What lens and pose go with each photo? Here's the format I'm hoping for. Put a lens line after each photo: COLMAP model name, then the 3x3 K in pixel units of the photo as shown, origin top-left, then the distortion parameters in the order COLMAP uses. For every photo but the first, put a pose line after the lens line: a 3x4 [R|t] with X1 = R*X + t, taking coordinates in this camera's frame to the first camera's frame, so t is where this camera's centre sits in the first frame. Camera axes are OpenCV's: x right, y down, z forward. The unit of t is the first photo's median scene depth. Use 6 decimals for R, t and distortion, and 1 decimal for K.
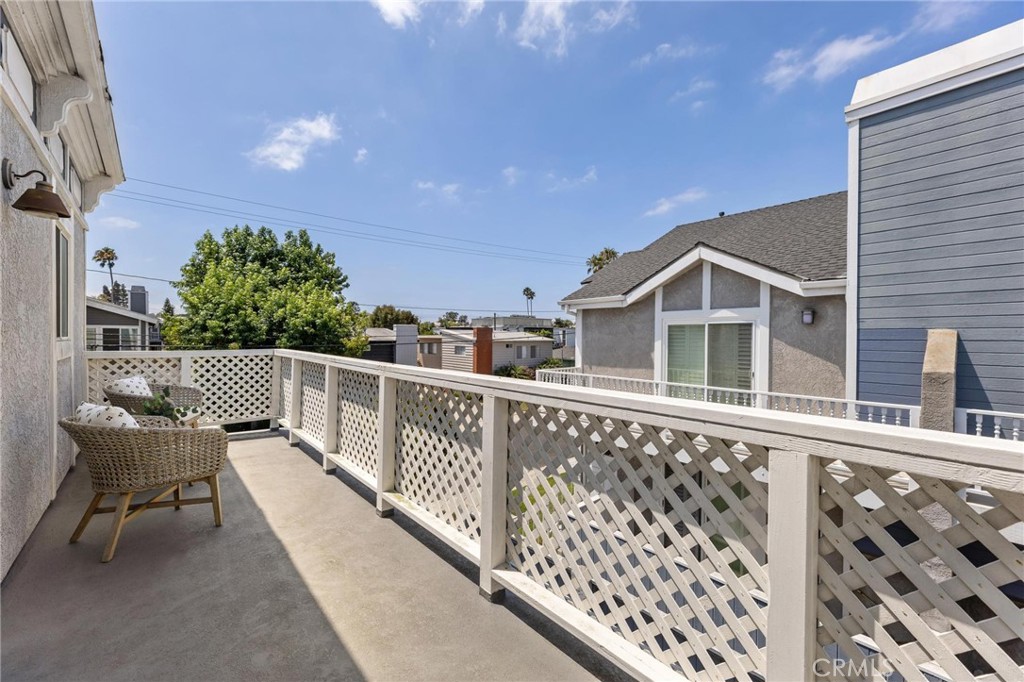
lens RADIAL K [[402.7, 0, 511.7], [0, 402.7, 341.4], [0, 0, 1]] dist [-0.001577, -0.000401]
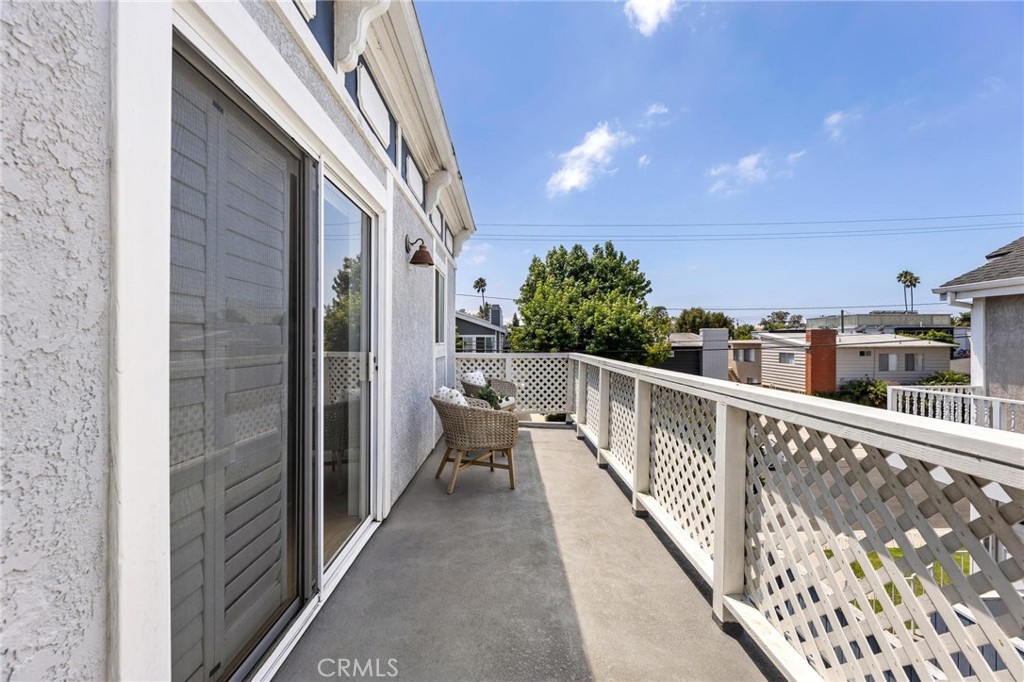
lens RADIAL K [[424.0, 0, 519.1], [0, 424.0, 341.9], [0, 0, 1]] dist [0.001665, -0.001271]
pose [[0.763094, -0.006709, -0.646252, 0.107044], [-0.001555, 0.999924, -0.012216, 0.003729], [0.646285, 0.010327, 0.763026, -0.016707]]
